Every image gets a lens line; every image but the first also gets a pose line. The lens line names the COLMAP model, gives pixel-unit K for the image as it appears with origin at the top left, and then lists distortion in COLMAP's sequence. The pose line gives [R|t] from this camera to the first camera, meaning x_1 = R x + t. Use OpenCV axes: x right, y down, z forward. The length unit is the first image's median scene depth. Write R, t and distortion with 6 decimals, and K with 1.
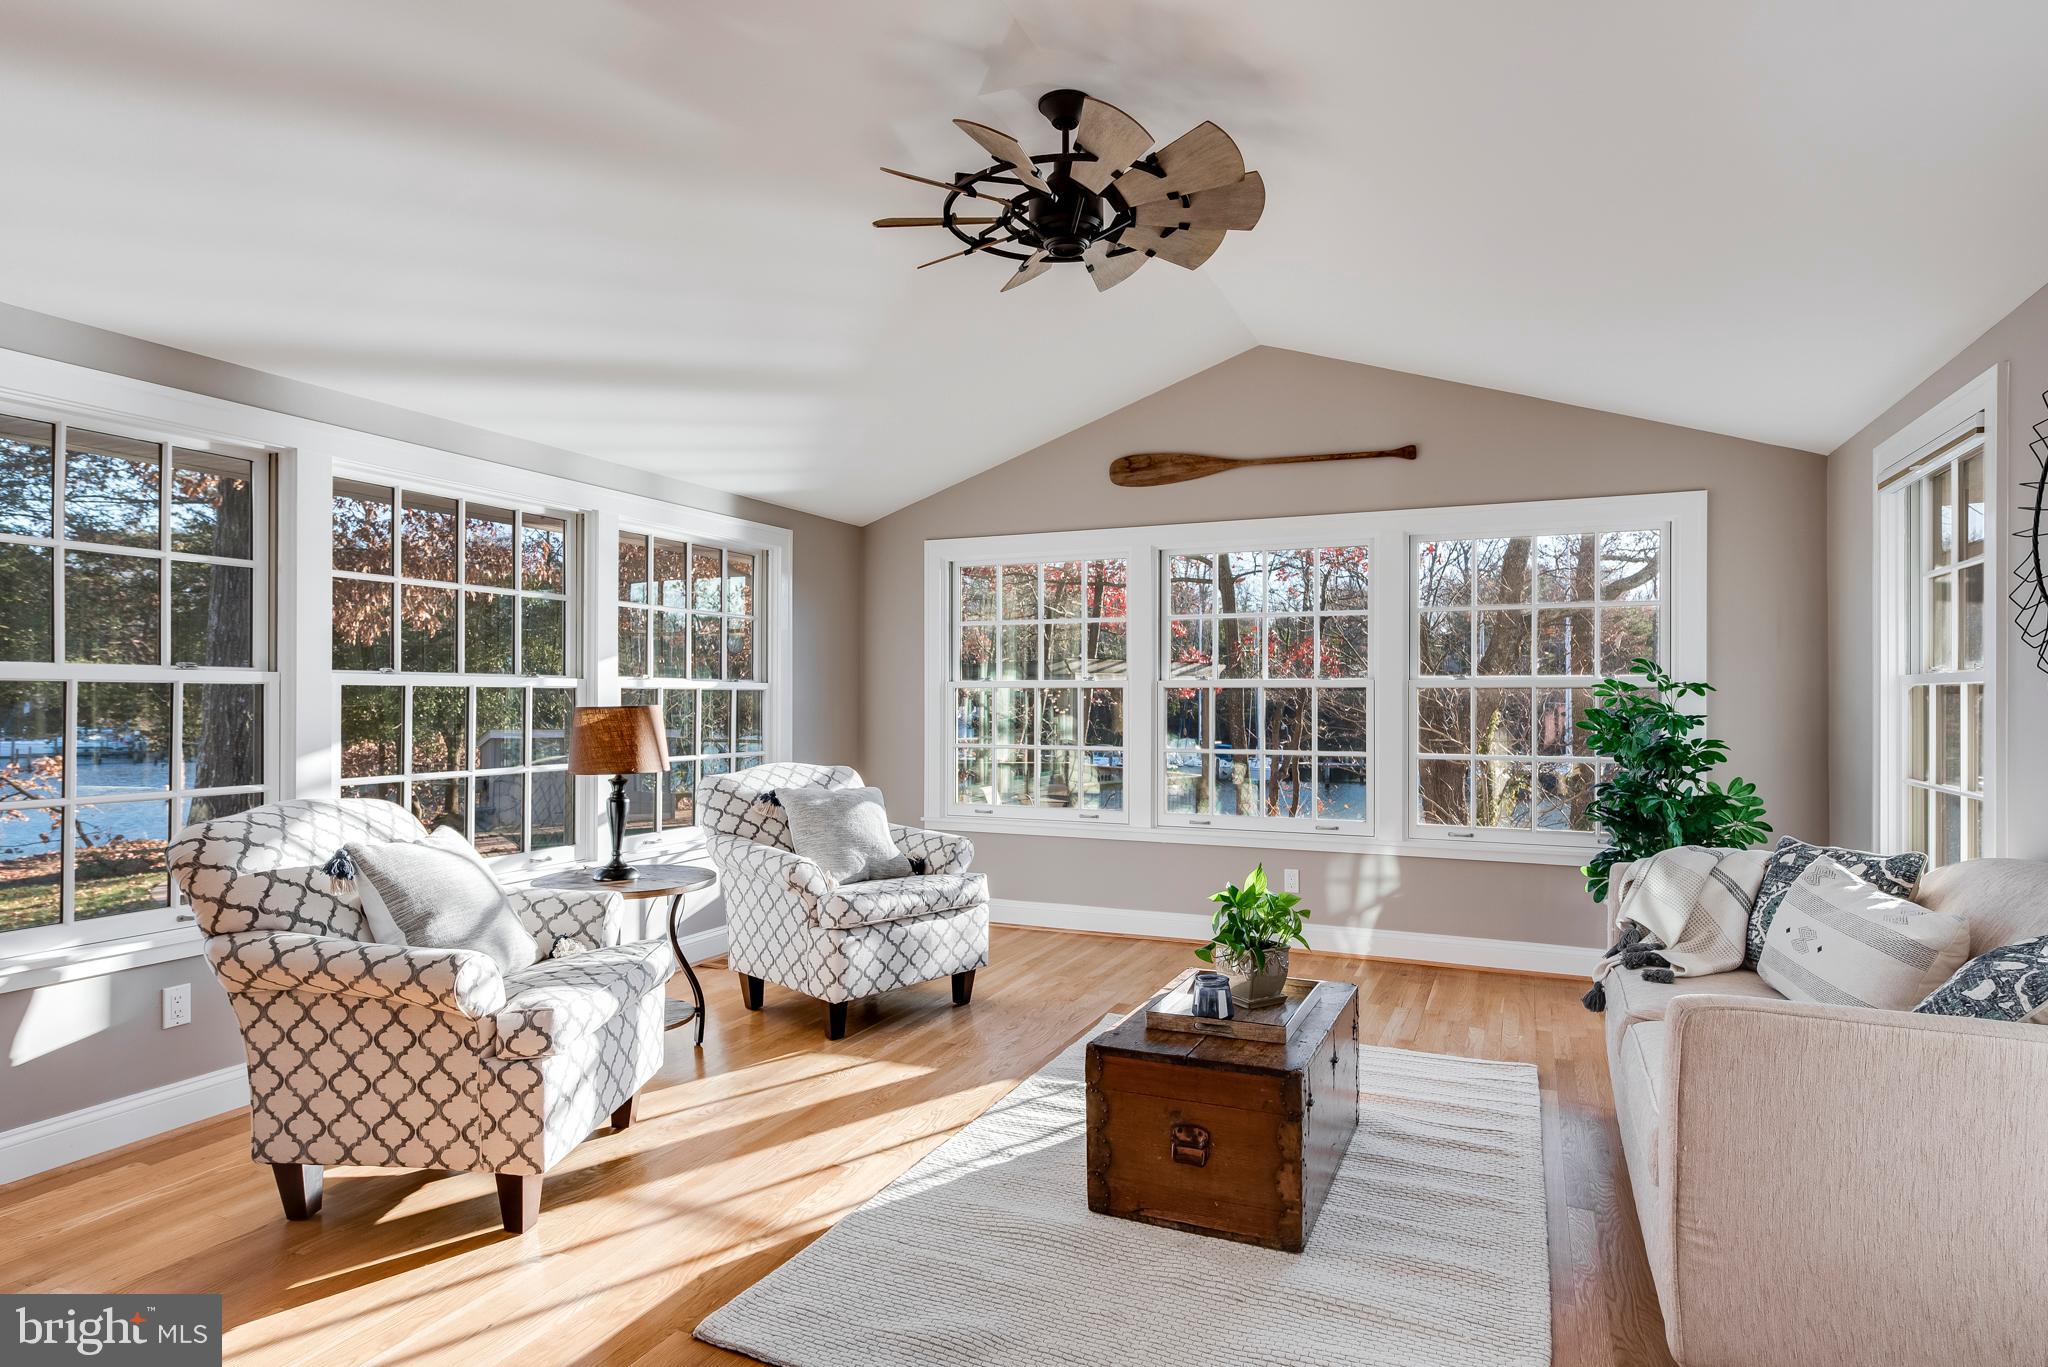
lens RADIAL K [[1120.5, 0, 1024.4], [0, 1120.5, 691.6], [0, 0, 1]] dist [0.016919, -0.000350]
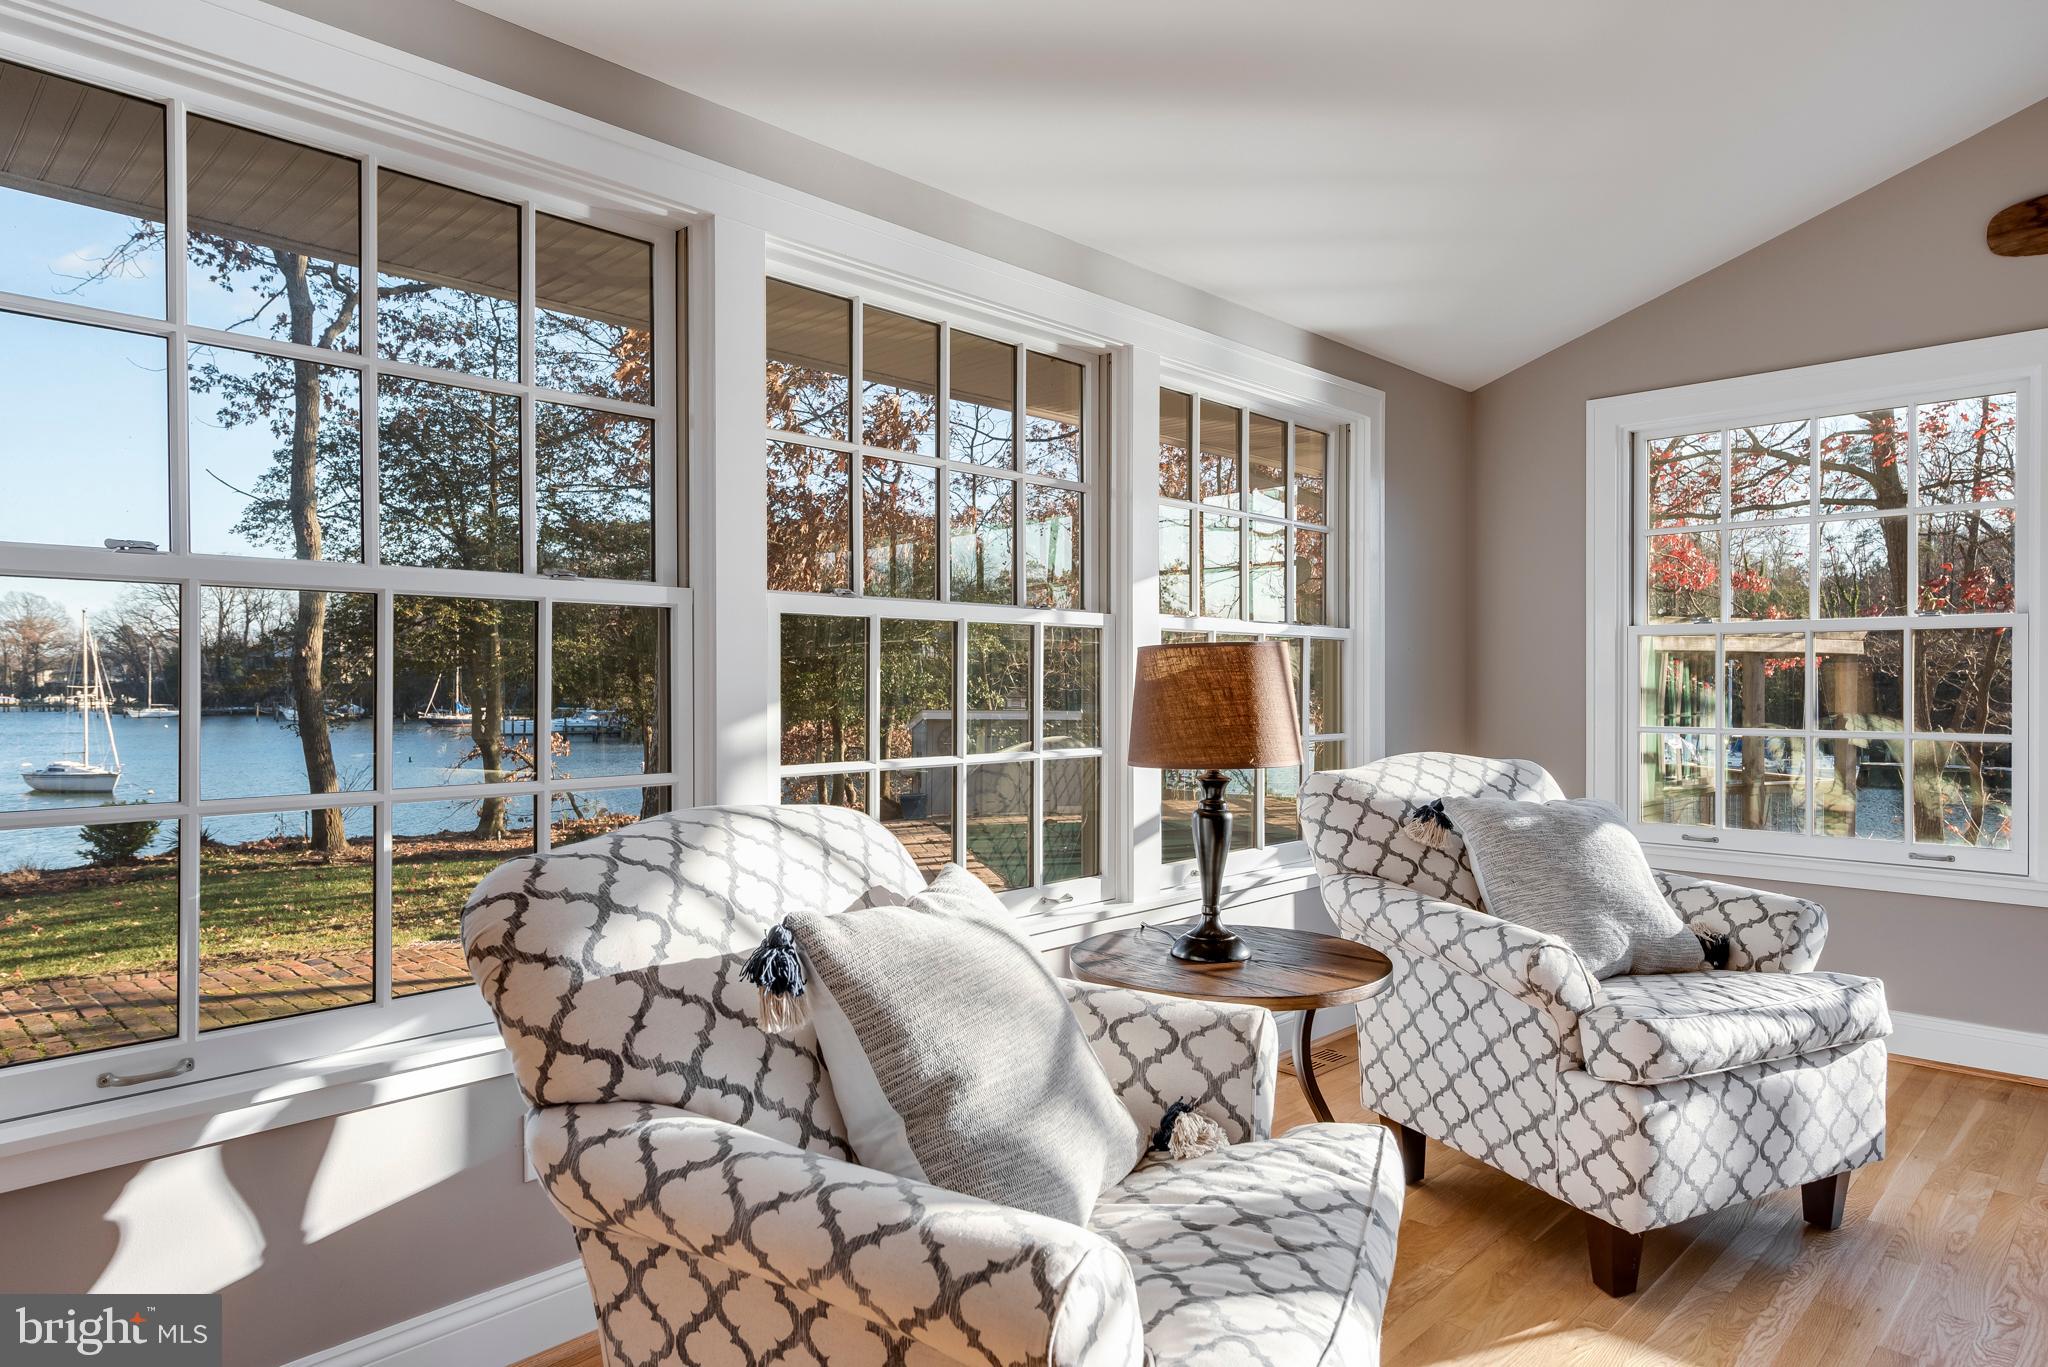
lens RADIAL K [[1226.9, 0, 1024.0], [0, 1226.9, 683.5], [0, 0, 1]] dist [0.017726, 0.000735]
pose [[0.938948, -0.001926, -0.344053, -0.236152], [0.004562, 0.999966, 0.006851, 0.026864], [0.344028, -0.008002, 0.938925, 0.392557]]
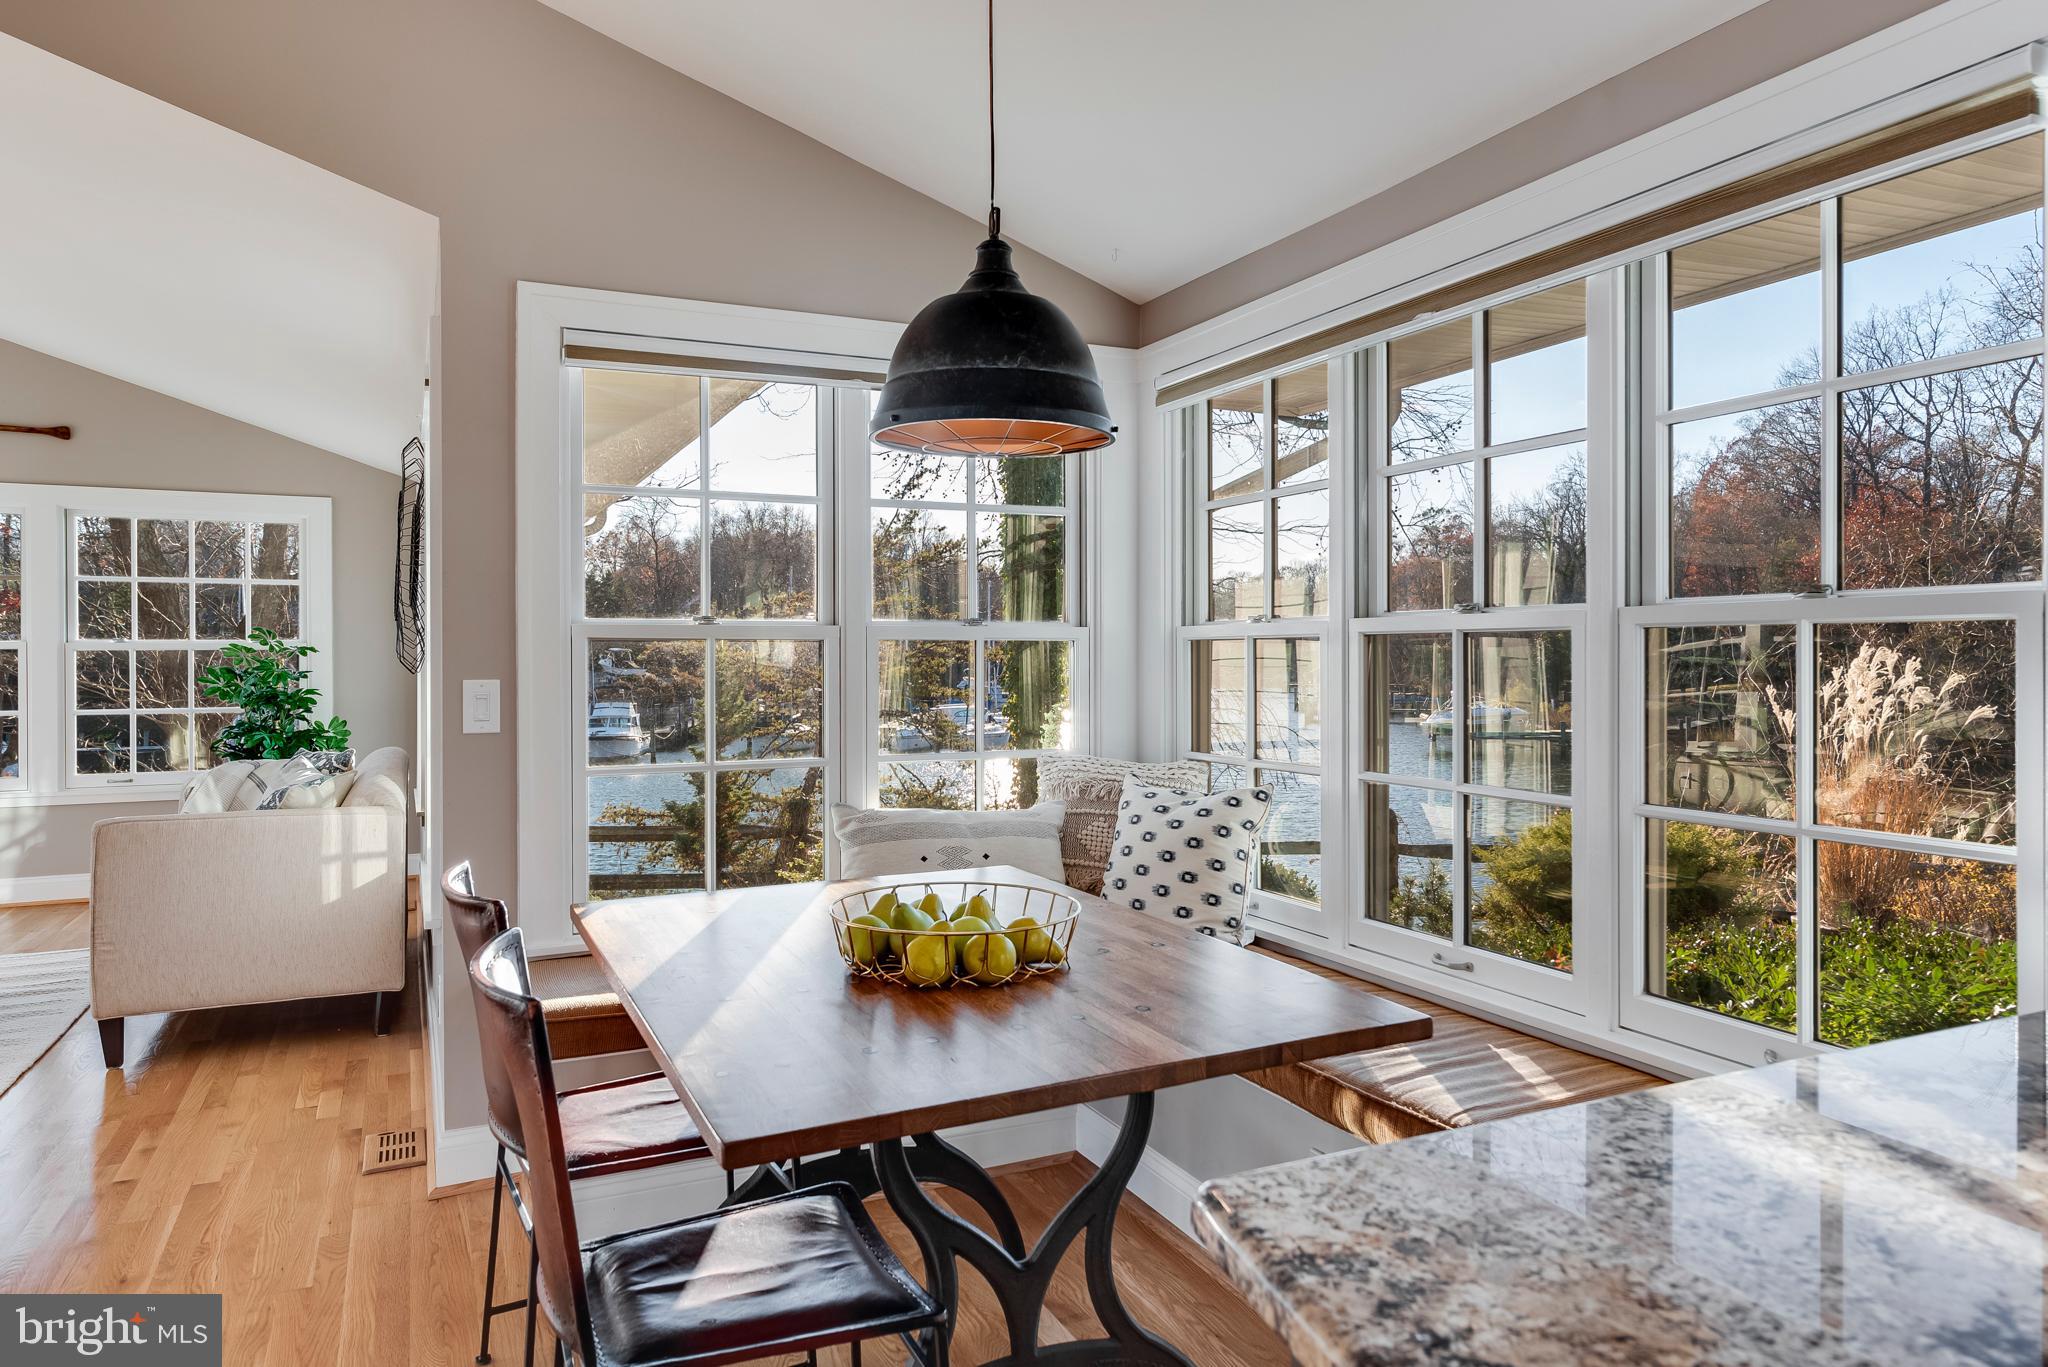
lens RADIAL K [[1305.9, 0, 1025.9], [0, 1305.9, 660.9], [0, 0, 1]] dist [0.023967, 0.000608]
pose [[0.650793, -0.008416, 0.759208, -0.031372], [0.002519, 0.999957, 0.008926, -0.002754], [-0.759251, -0.003897, 0.650787, -0.716926]]
